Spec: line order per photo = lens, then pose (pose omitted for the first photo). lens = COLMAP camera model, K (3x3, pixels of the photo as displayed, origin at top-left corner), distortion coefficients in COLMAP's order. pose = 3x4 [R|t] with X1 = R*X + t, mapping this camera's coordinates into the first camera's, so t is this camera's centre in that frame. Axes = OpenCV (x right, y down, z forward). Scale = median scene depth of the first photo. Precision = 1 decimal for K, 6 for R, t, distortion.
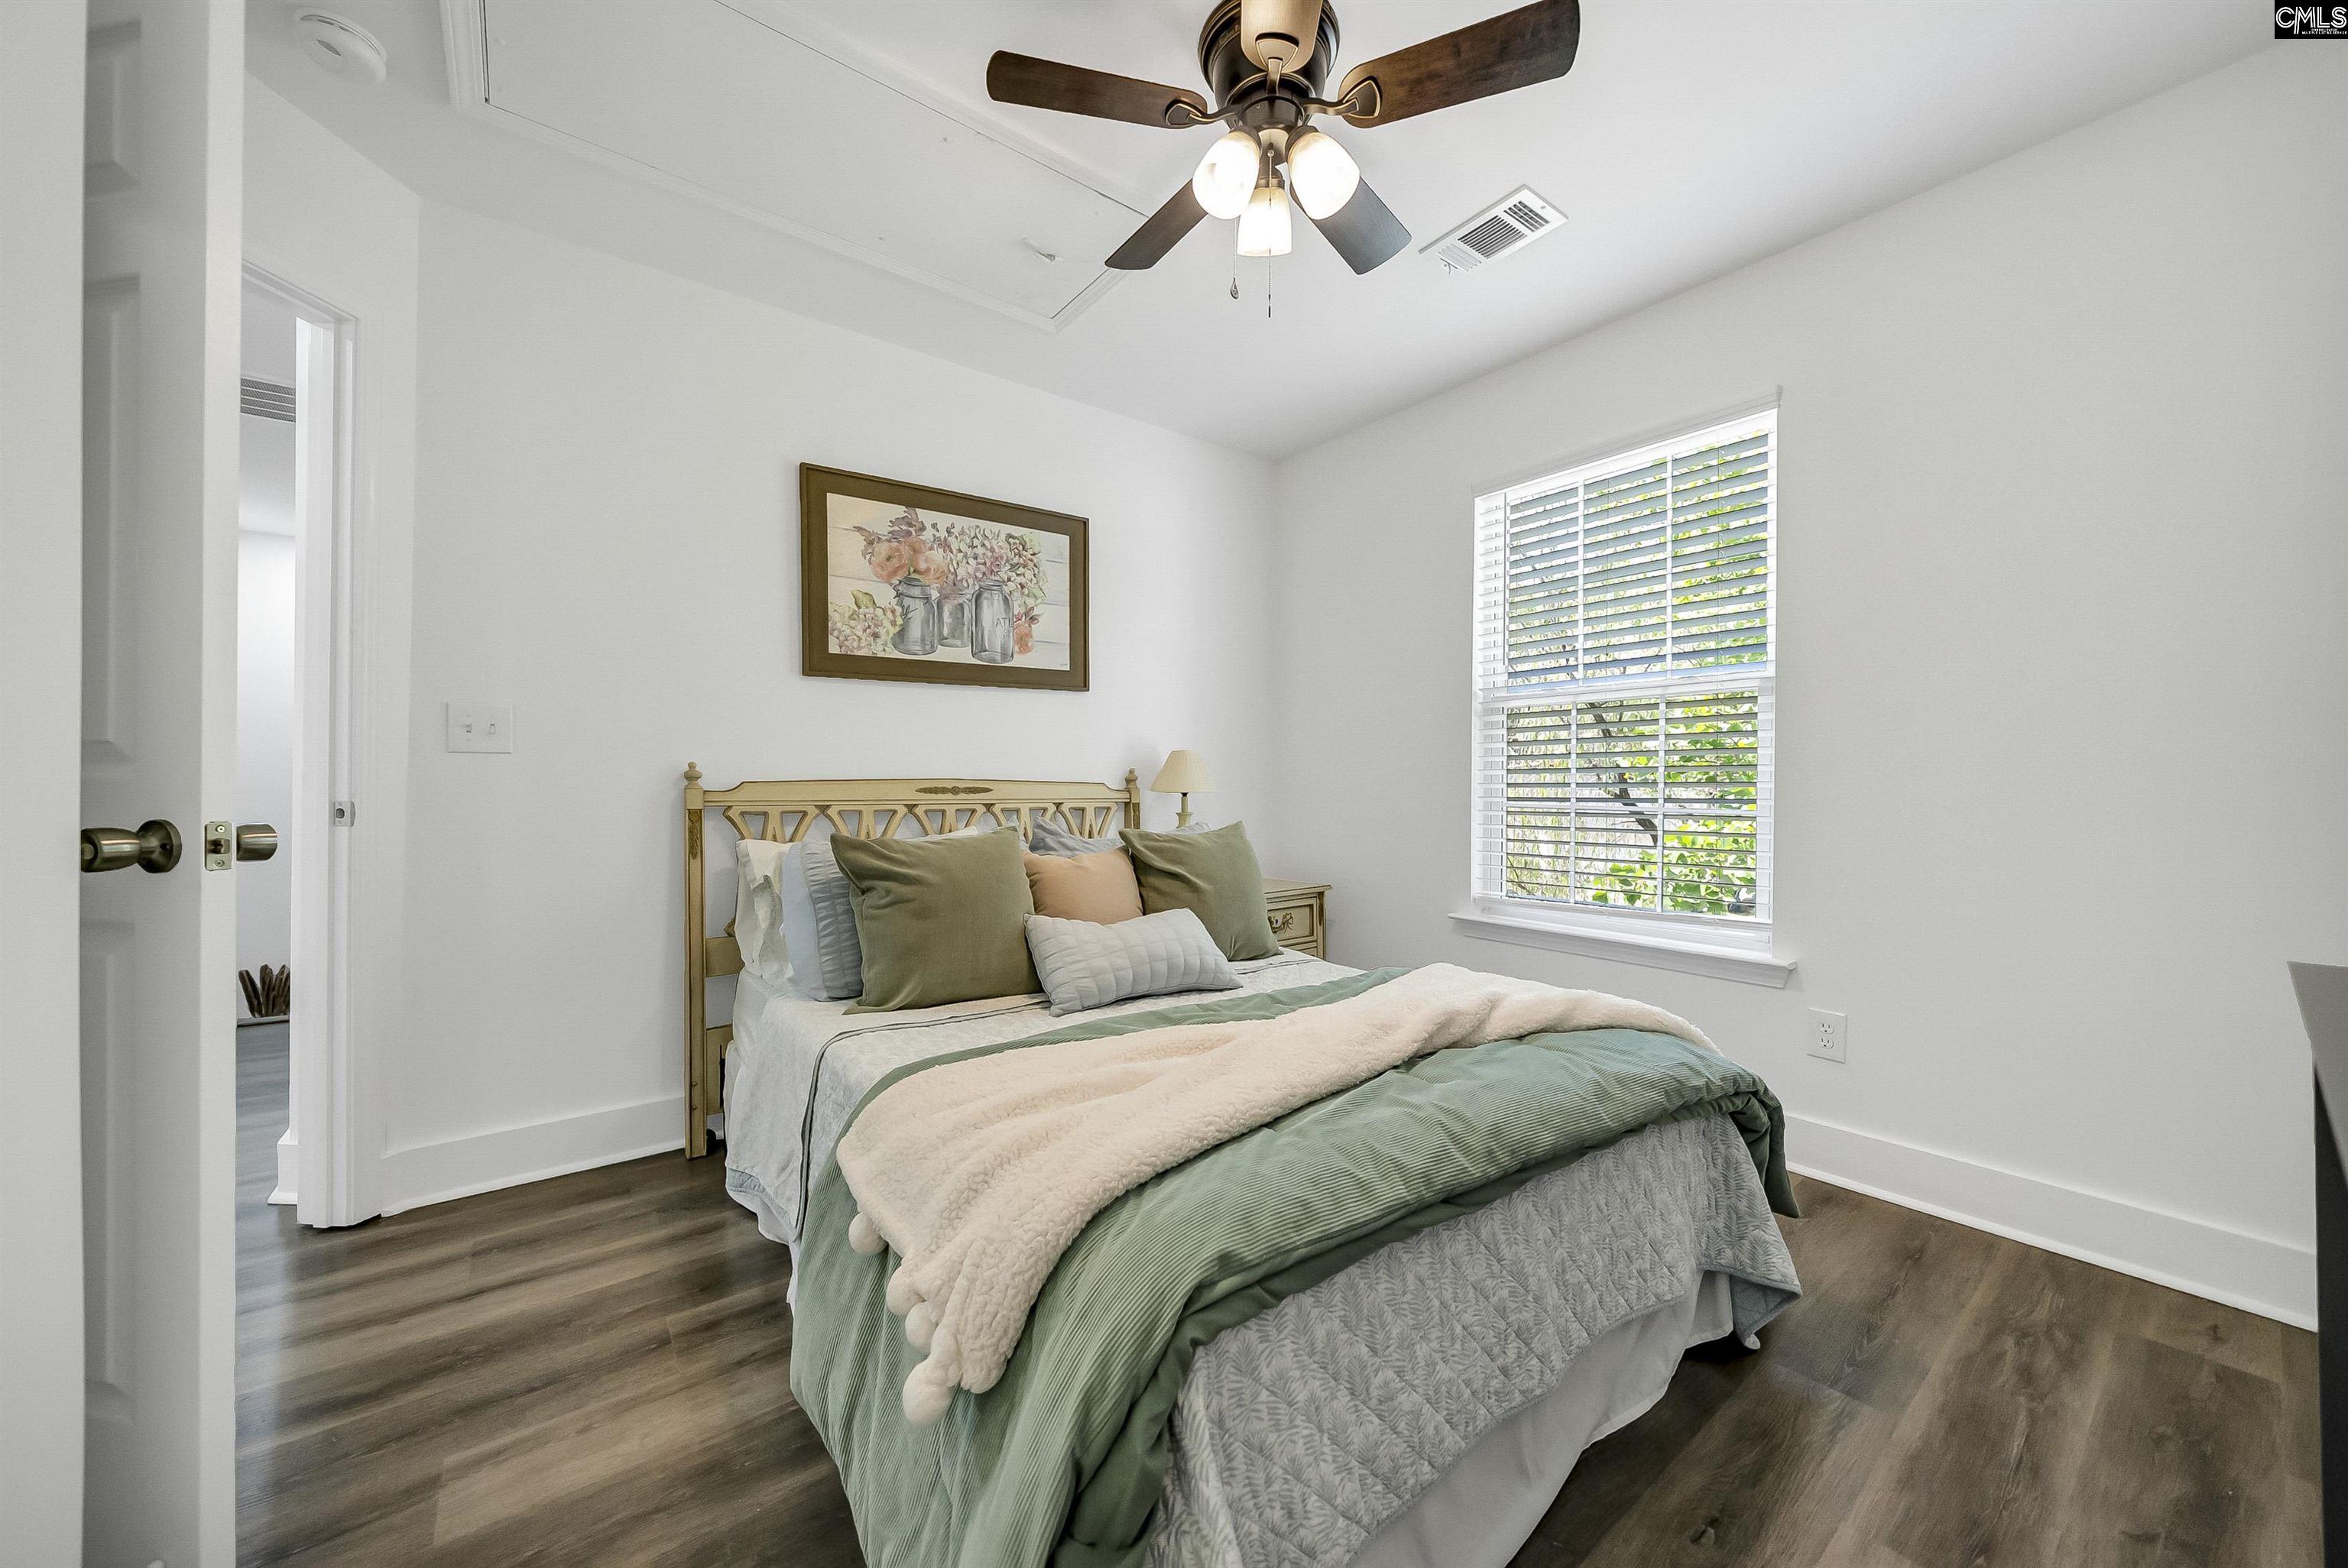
lens RADIAL K [[826.4, 0, 1115.9], [0, 826.4, 783.5], [0, 0, 1]] dist [-0.016344, 0.001168]
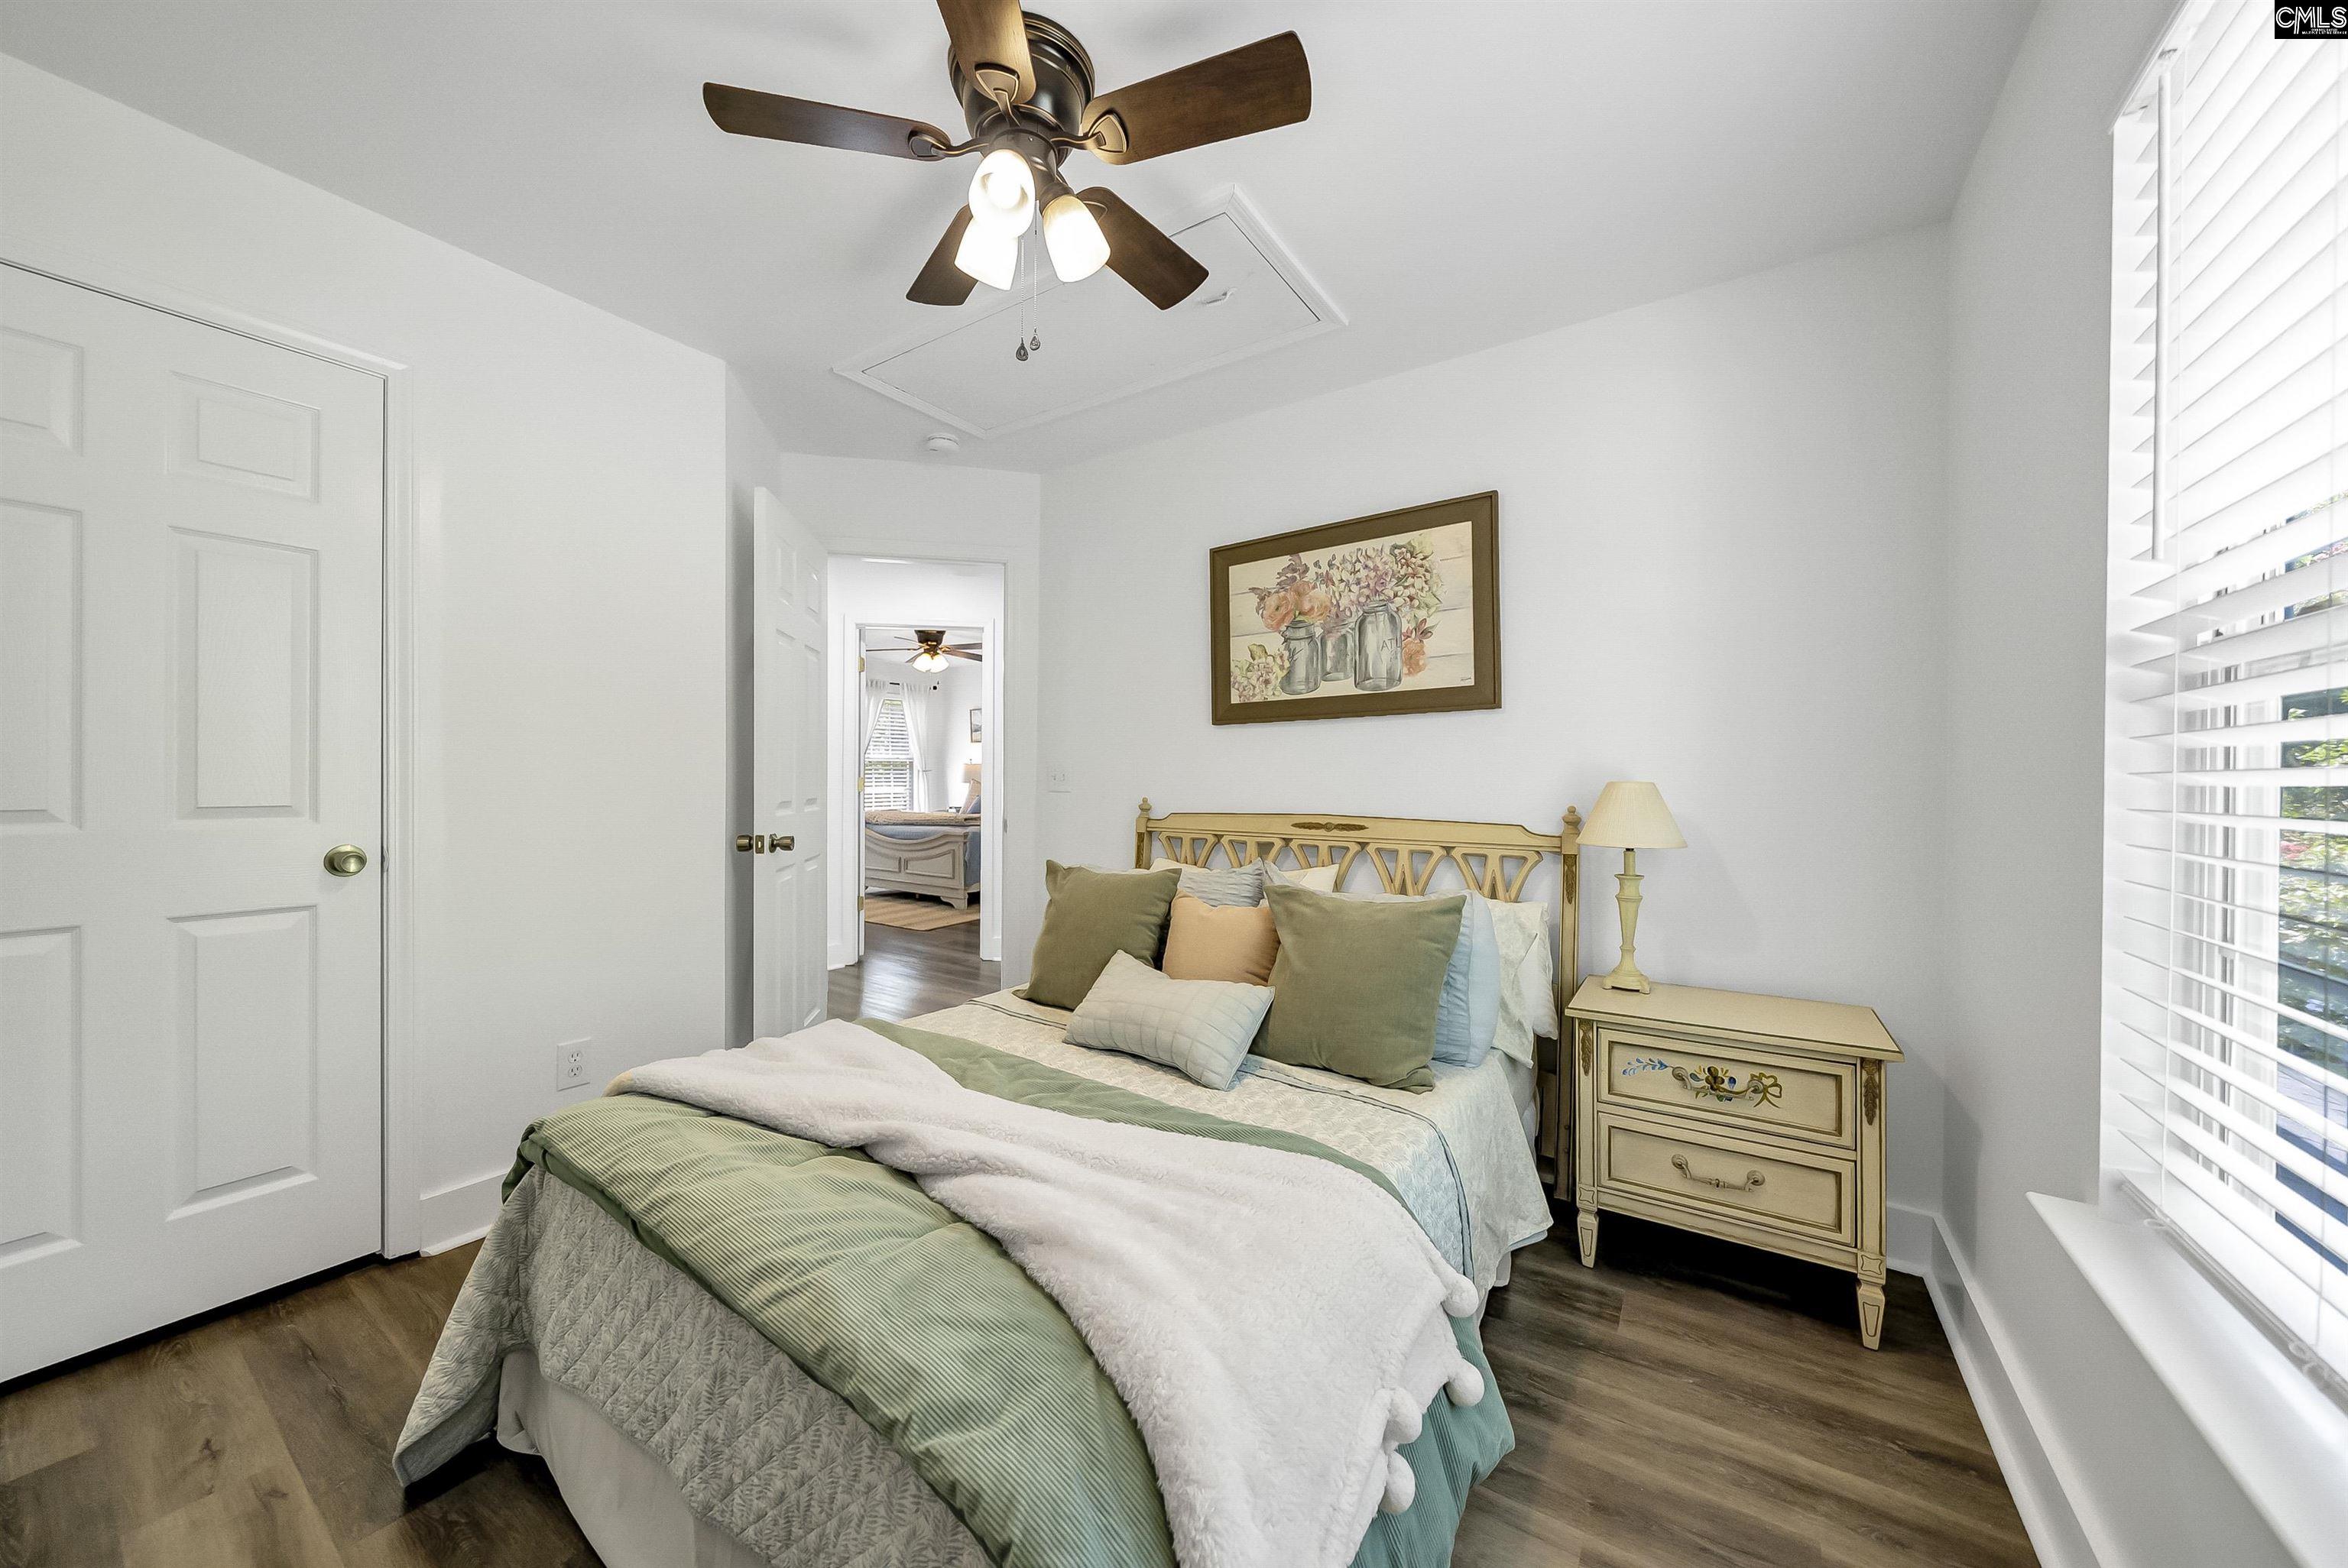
lens RADIAL K [[826.4, 0, 1178.0], [0, 826.4, 774.6], [0, 0, 1]] dist [-0.016344, 0.001168]
pose [[0.351505, -0.005739, -0.936168, 0.661665], [-0.001121, 0.999978, -0.006551, -0.047145], [0.936185, 0.003352, 0.351491, 0.483302]]
